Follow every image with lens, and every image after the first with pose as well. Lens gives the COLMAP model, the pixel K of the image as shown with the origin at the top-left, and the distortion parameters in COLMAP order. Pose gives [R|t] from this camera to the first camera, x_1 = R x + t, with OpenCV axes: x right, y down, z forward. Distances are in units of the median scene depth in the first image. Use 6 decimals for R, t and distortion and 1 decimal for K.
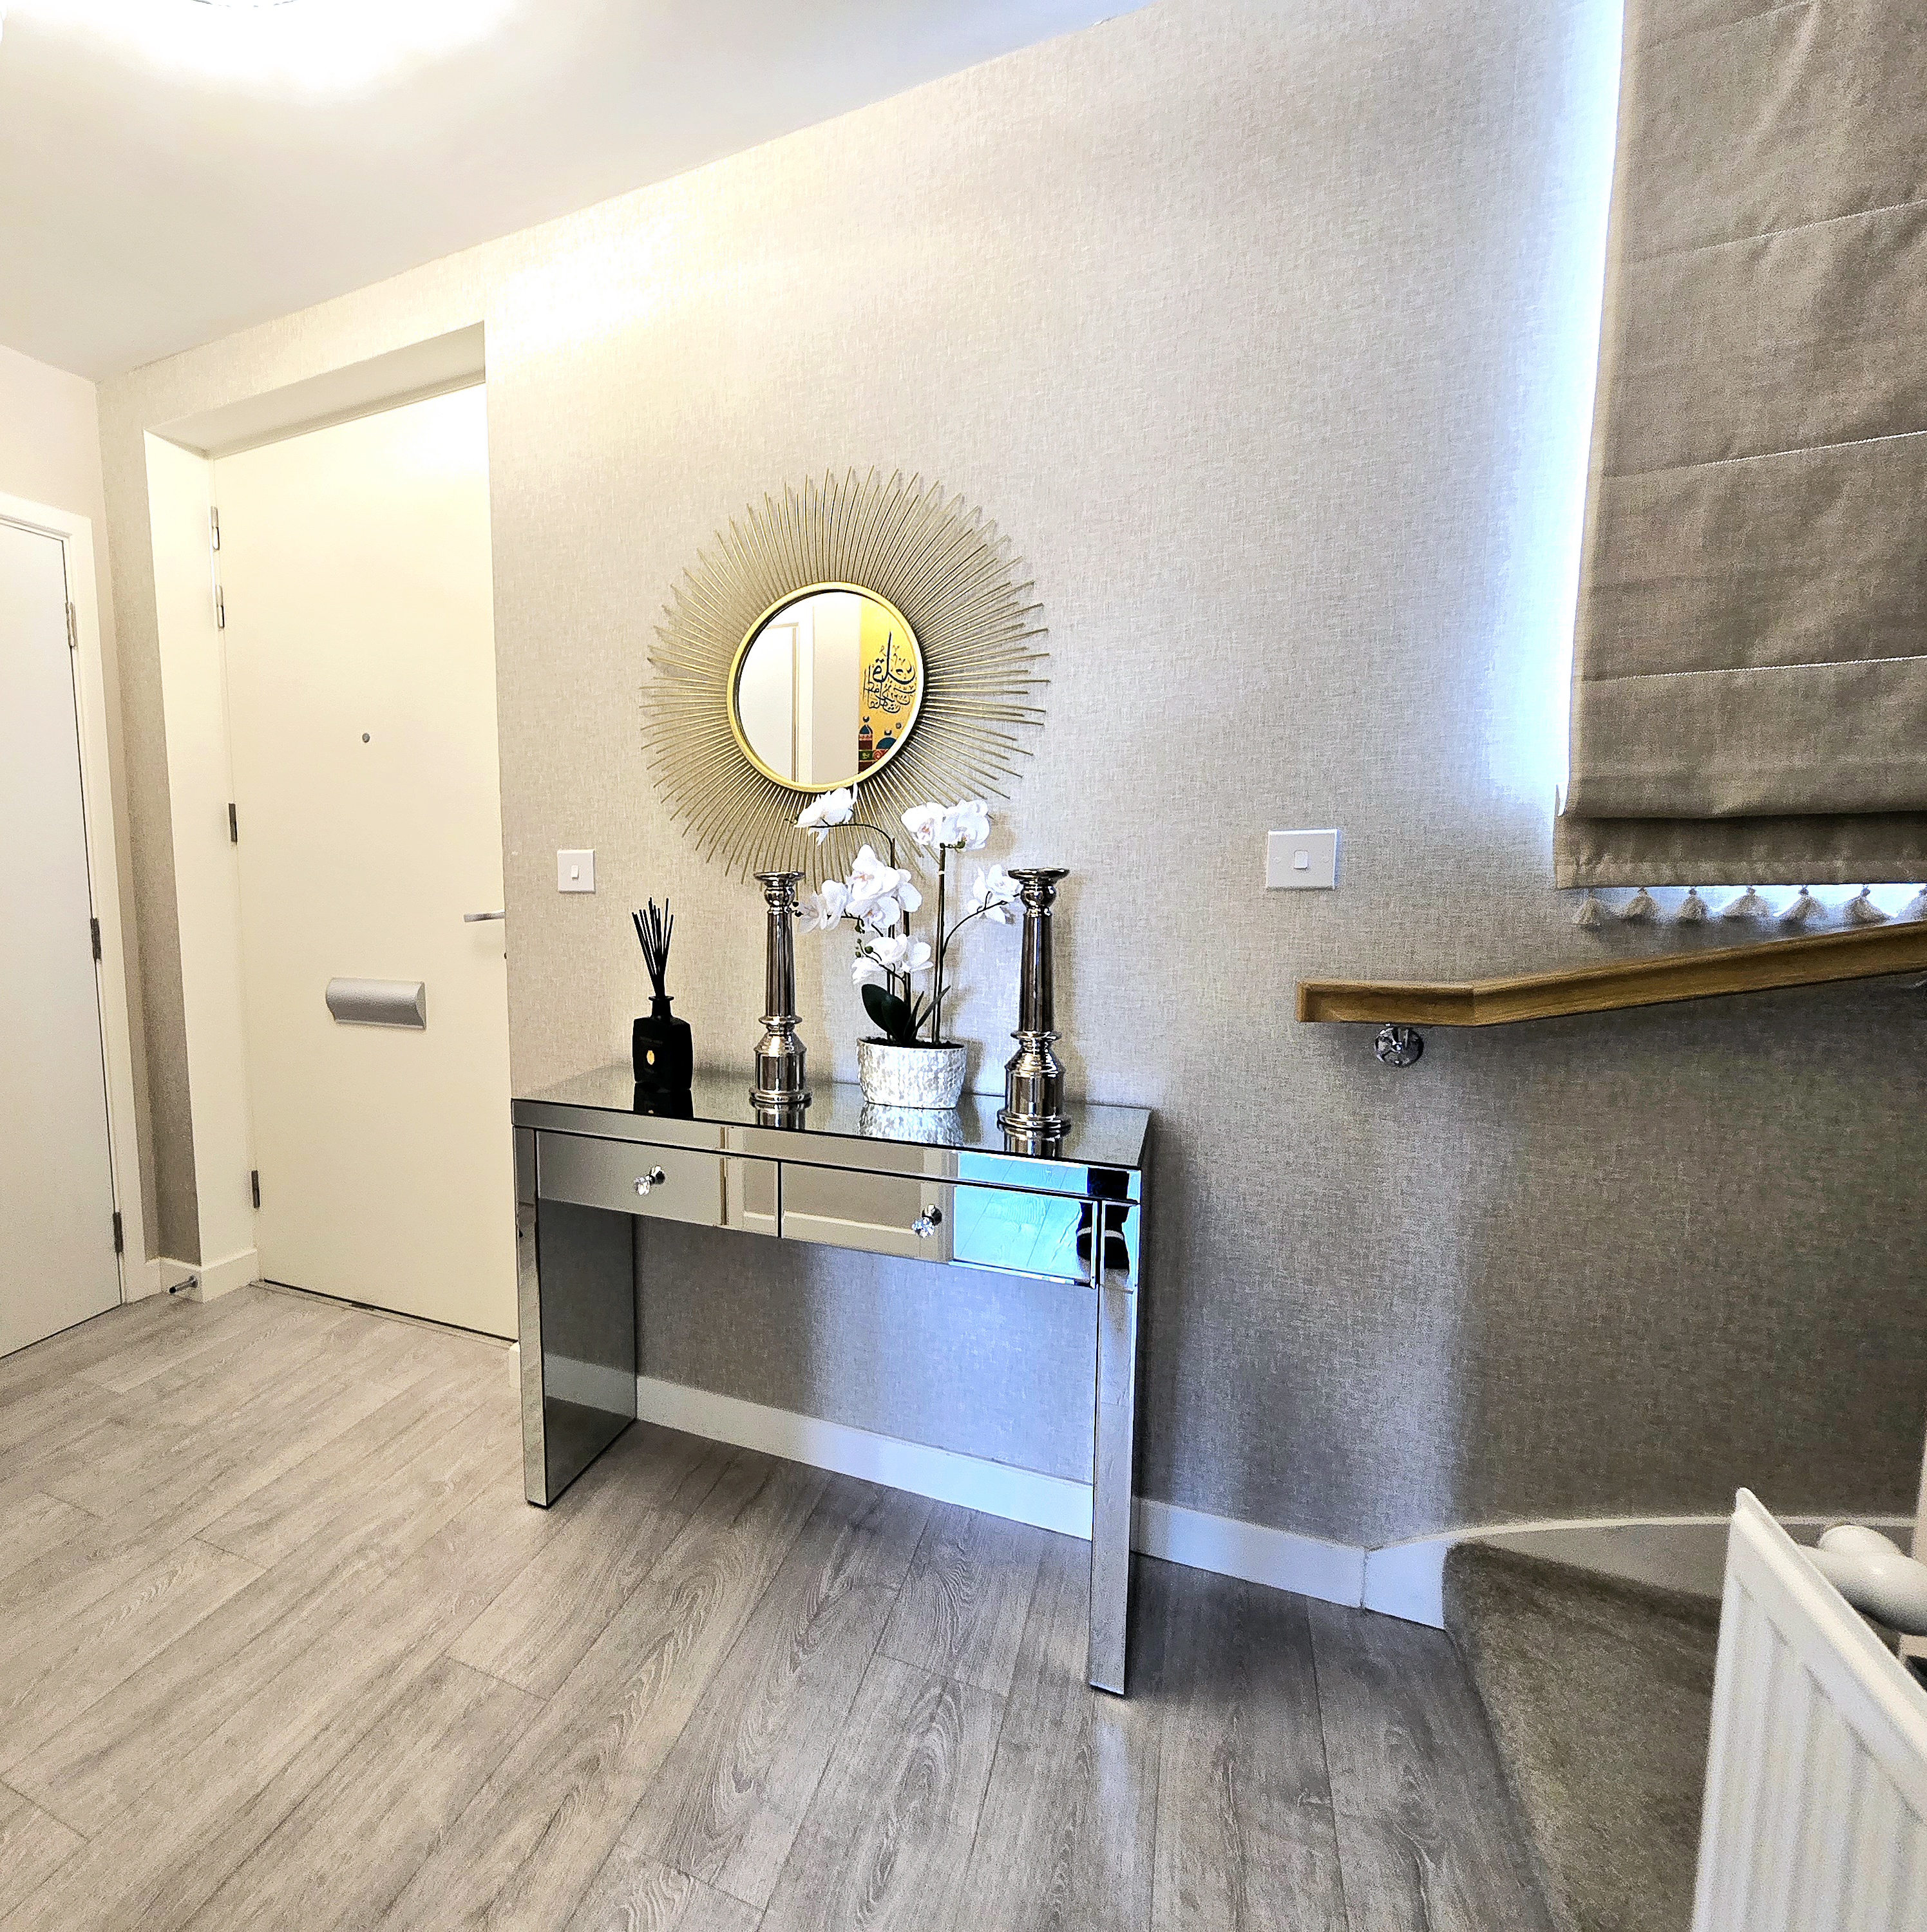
lens RADIAL K [[1053.3, 0, 629.5], [0, 1053.3, 982.6], [0, 0, 1]] dist [-0.001211, -0.001172]
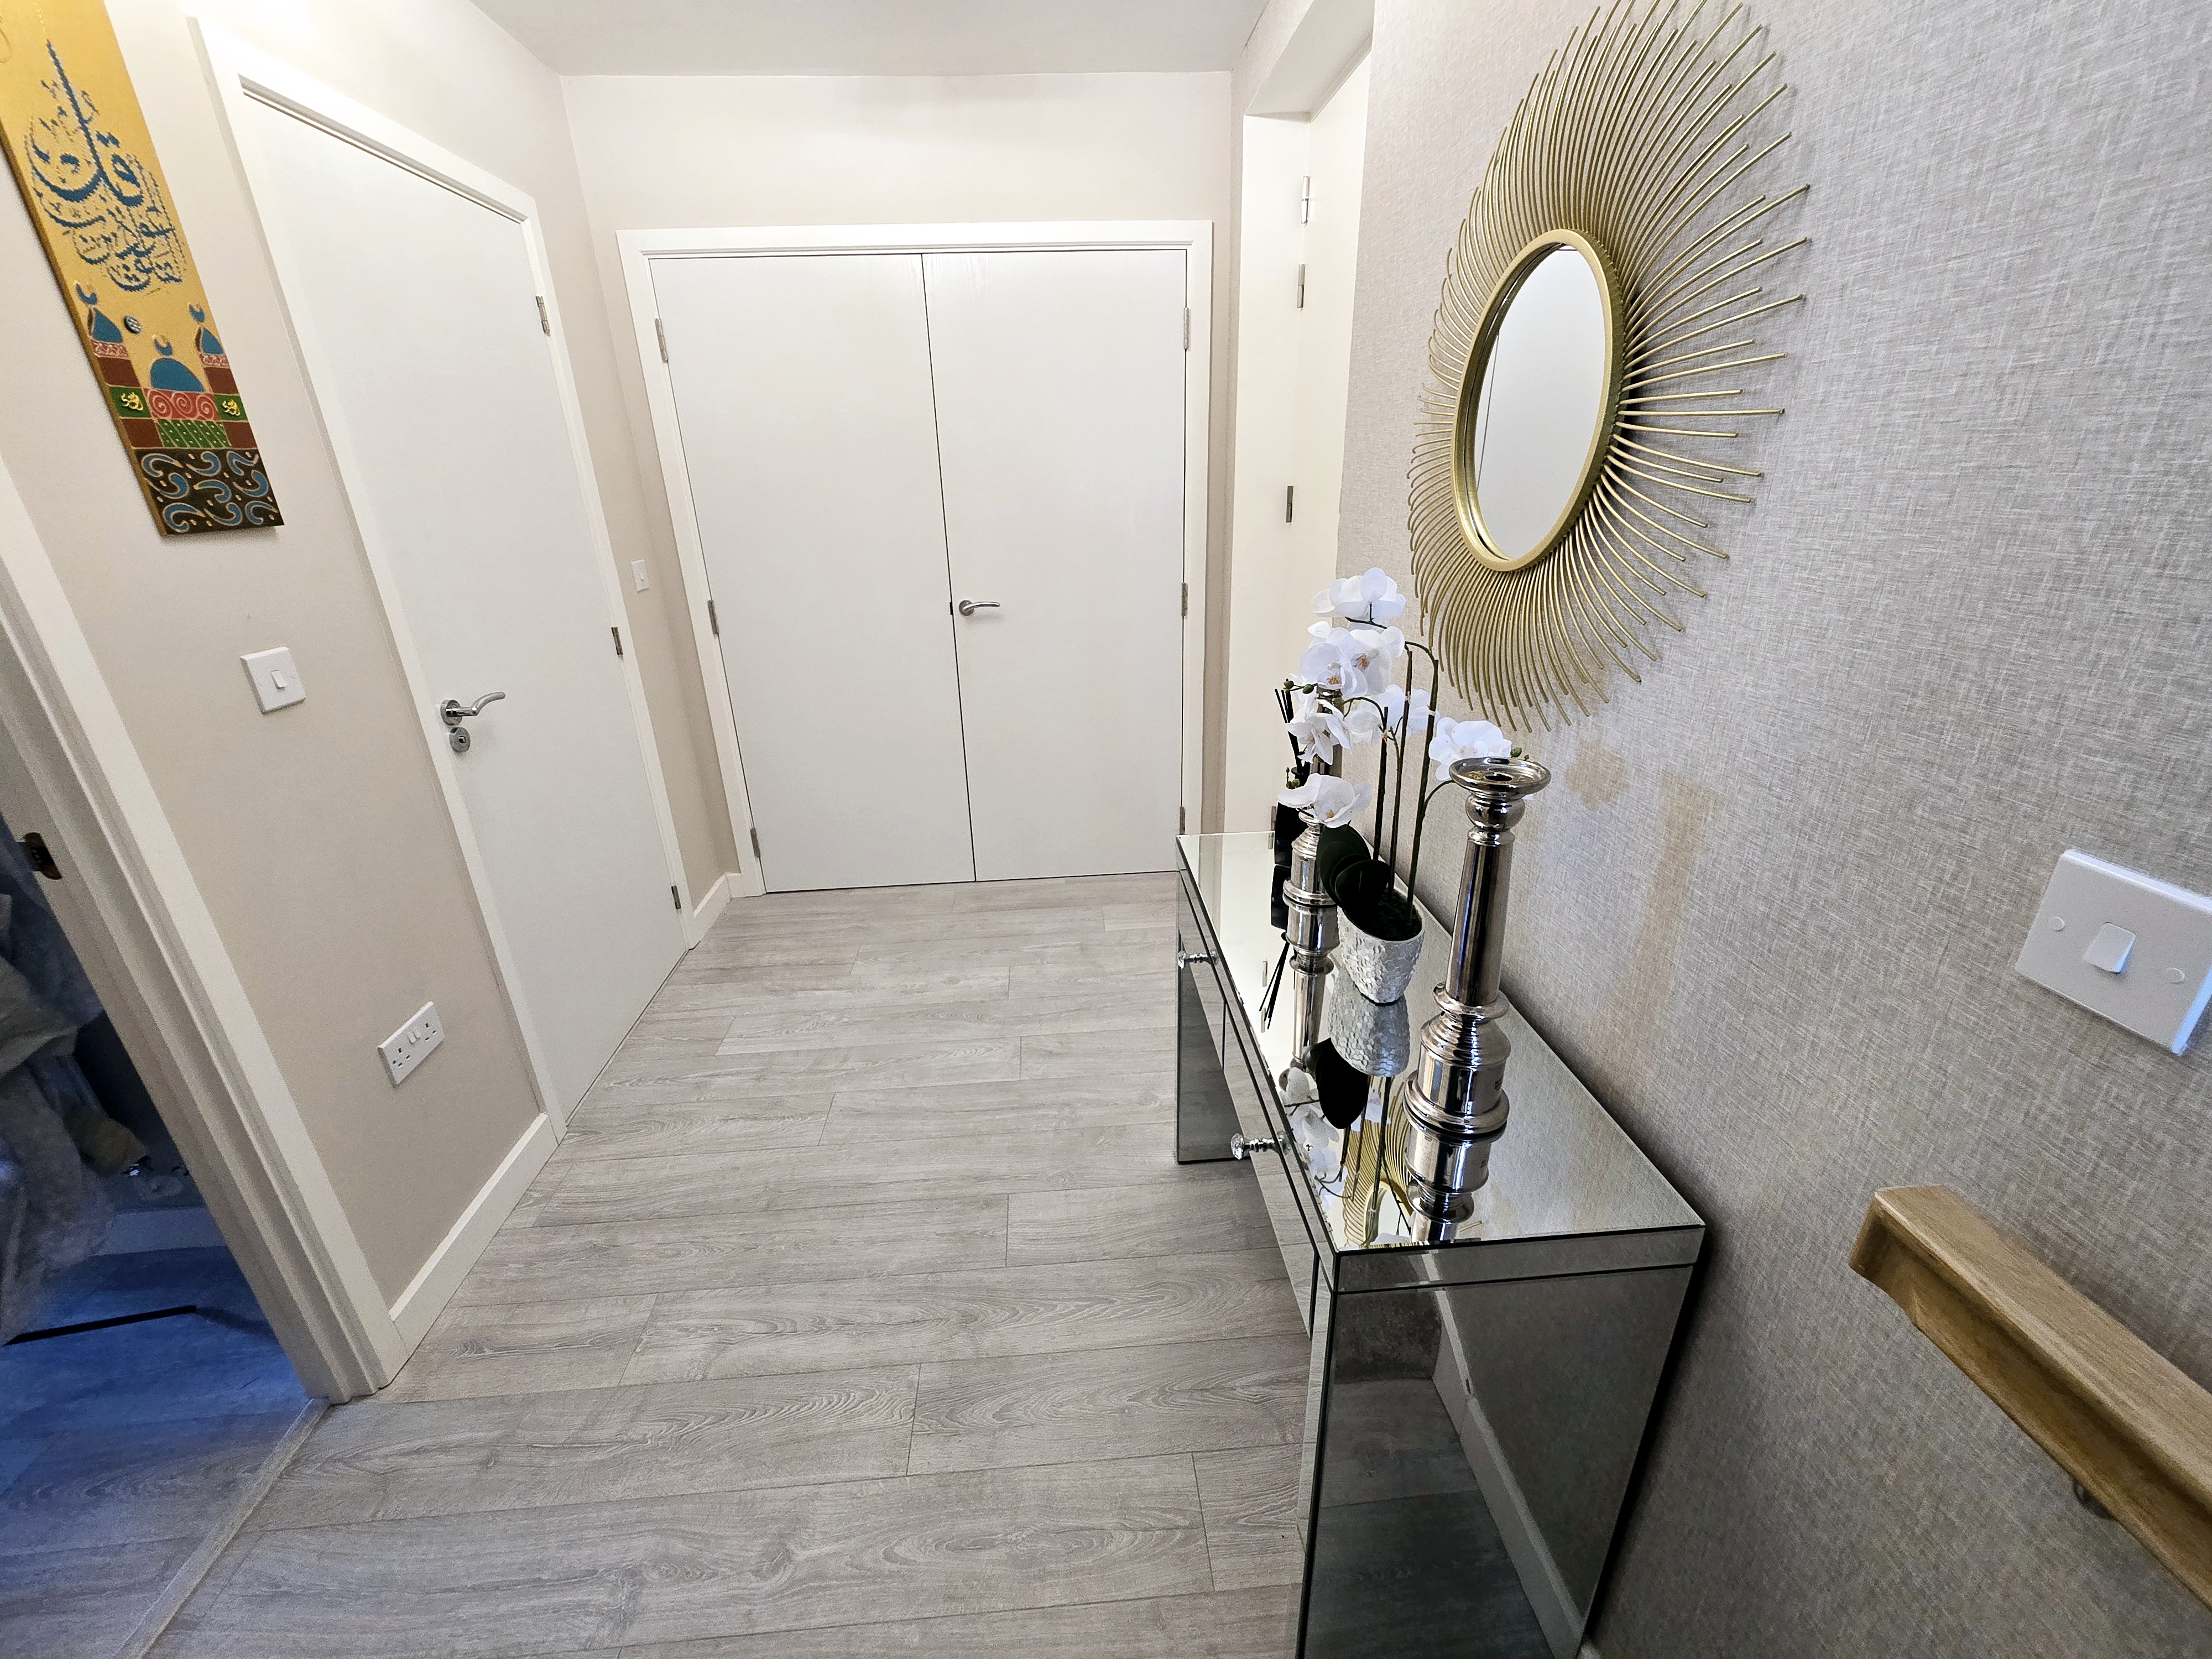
lens RADIAL K [[904.0, 0, 1098.6], [0, 904.0, 839.1], [0, 0, 1]] dist [-0.001293, -0.000084]
pose [[0.536263, 0.328423, -0.777535, 0.674129], [-0.079437, 0.936743, 0.340884, -0.233956], [0.840304, -0.121039, 0.528430, 0.513002]]
